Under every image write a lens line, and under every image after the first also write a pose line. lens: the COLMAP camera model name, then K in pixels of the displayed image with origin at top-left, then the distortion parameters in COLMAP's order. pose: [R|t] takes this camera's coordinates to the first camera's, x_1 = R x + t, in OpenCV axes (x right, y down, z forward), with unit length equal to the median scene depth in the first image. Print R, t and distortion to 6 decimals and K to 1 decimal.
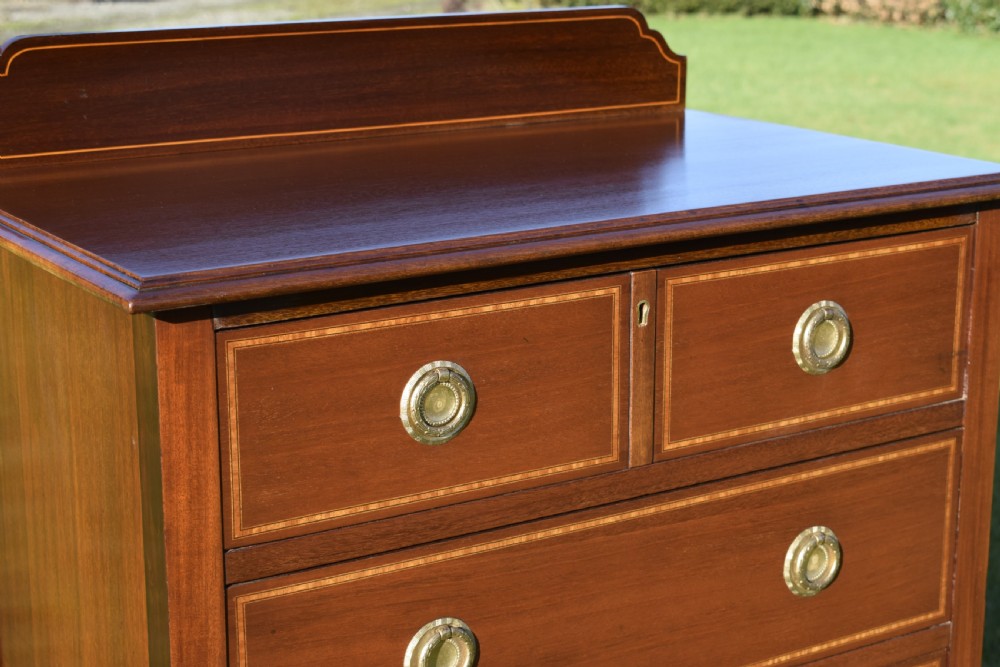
lens RADIAL K [[1917.0, 0, 500.0], [0, 1917.0, 333.5], [0, 0, 1]] dist [-0.012809, -0.110301]
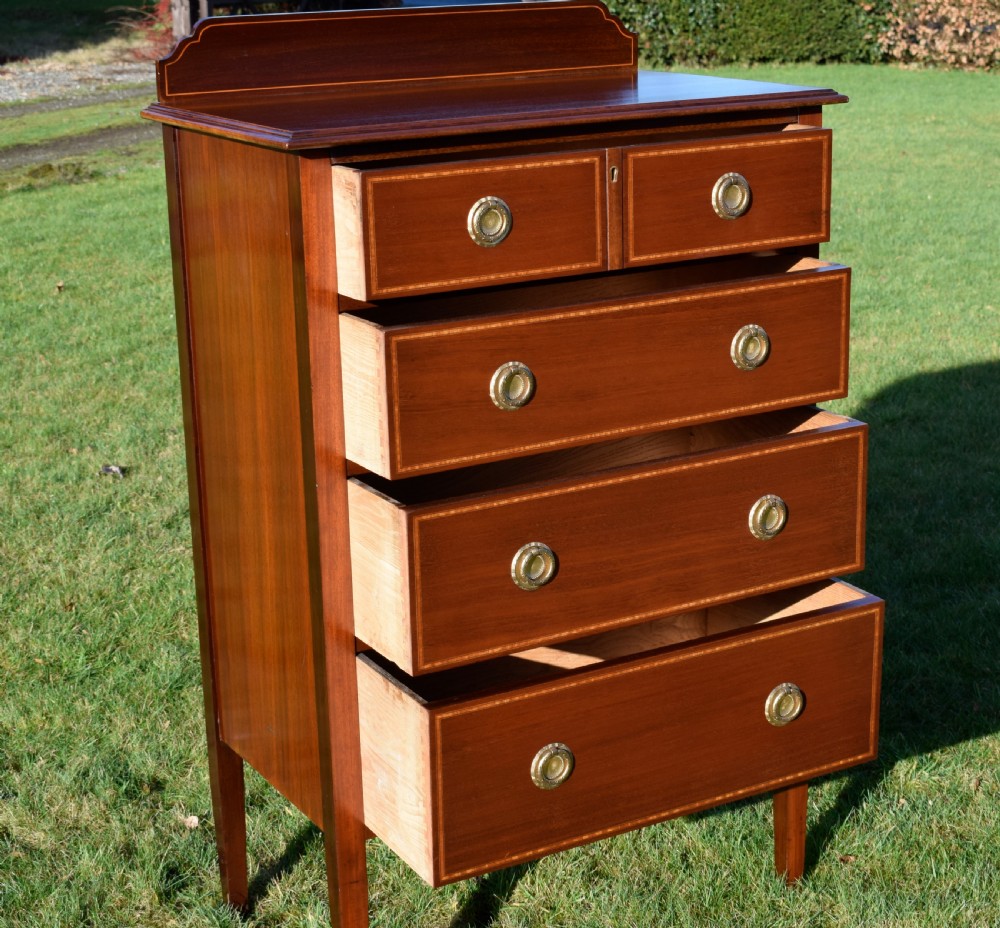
lens RADIAL K [[1922.6, 0, 520.3], [0, 1922.6, 462.5], [0, 0, 1]] dist [-0.022322, 0.150921]
pose [[0.999195, -0.013590, -0.037756, 0.052081], [0.014806, 0.999374, 0.032125, 0.180700], [0.037295, -0.032658, 0.998771, -0.657386]]
